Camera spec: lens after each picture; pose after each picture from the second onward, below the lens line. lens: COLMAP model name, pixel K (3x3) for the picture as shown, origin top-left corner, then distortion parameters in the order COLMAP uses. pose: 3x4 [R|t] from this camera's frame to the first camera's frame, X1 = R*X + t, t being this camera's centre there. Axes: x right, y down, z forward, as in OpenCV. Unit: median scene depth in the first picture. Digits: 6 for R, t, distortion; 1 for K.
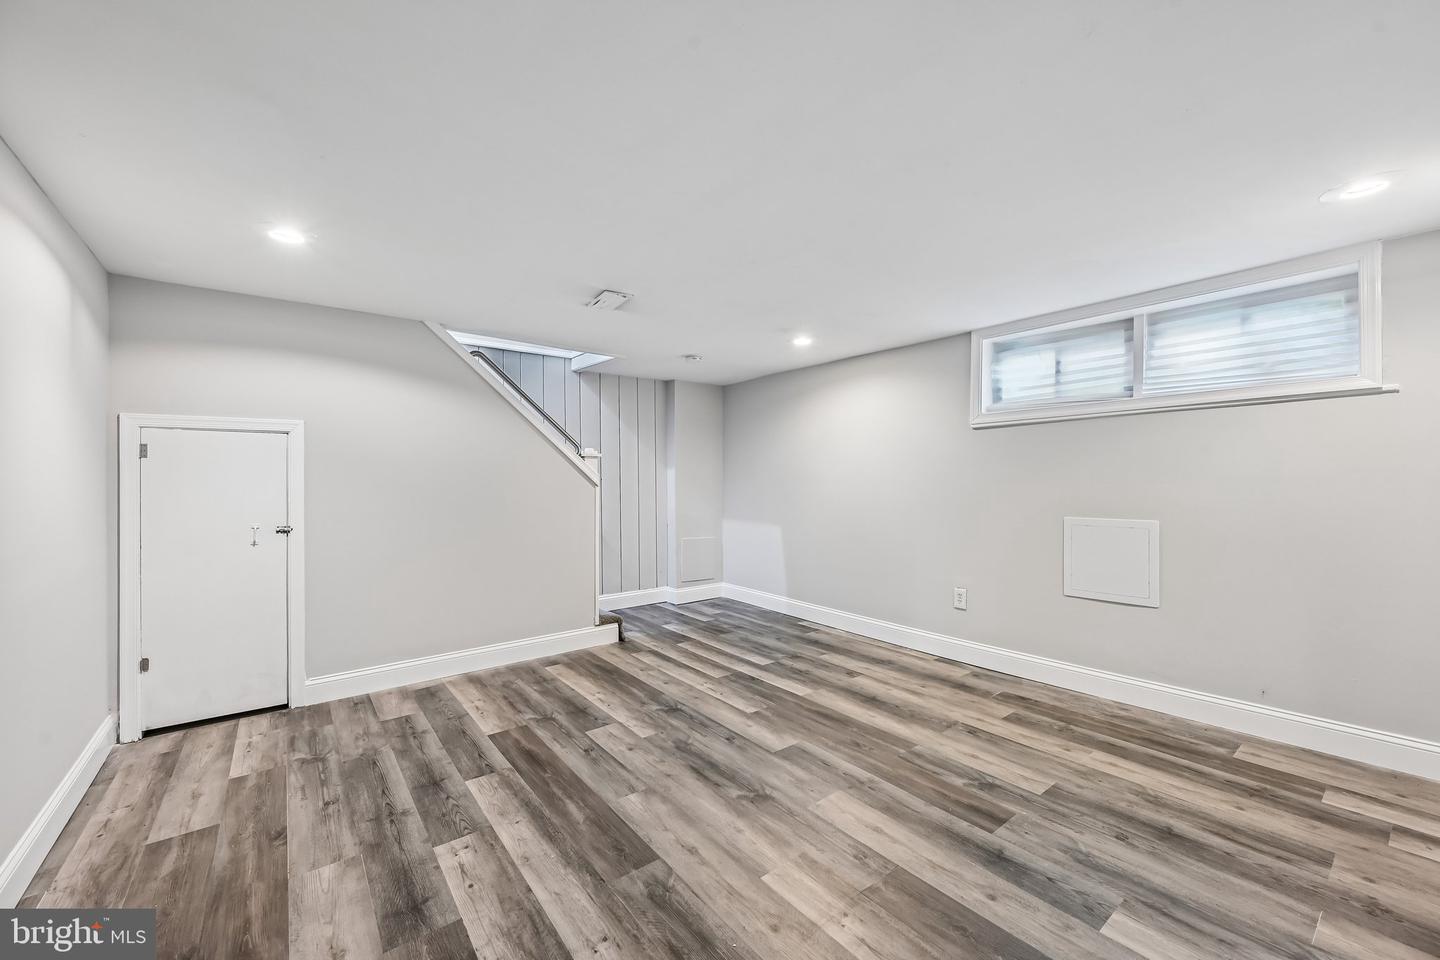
lens RADIAL K [[568.6, 0, 716.4], [0, 568.6, 459.7], [0, 0, 1]] dist [0.008774, 0.000147]
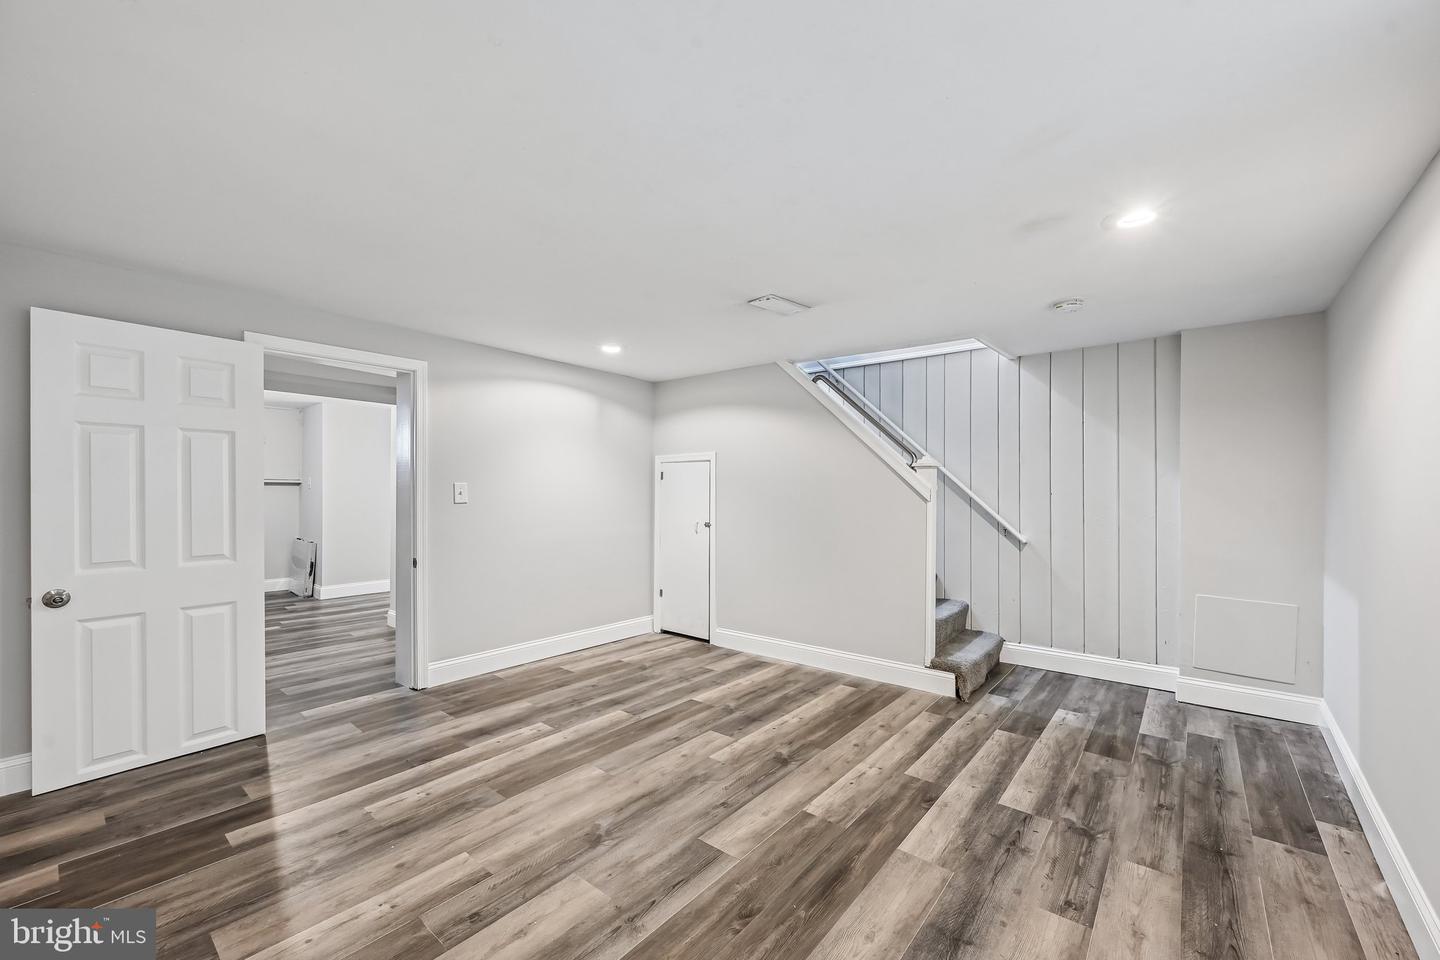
lens RADIAL K [[555.5, 0, 720.0], [0, 555.5, 480.0], [0, 0, 1]] dist [0.001237, 0.000308]
pose [[0.238736, -0.017114, -0.970934, 0.681167], [0.029296, 0.999517, -0.010415, 0.018078], [0.970643, -0.025958, 0.239122, 0.671784]]
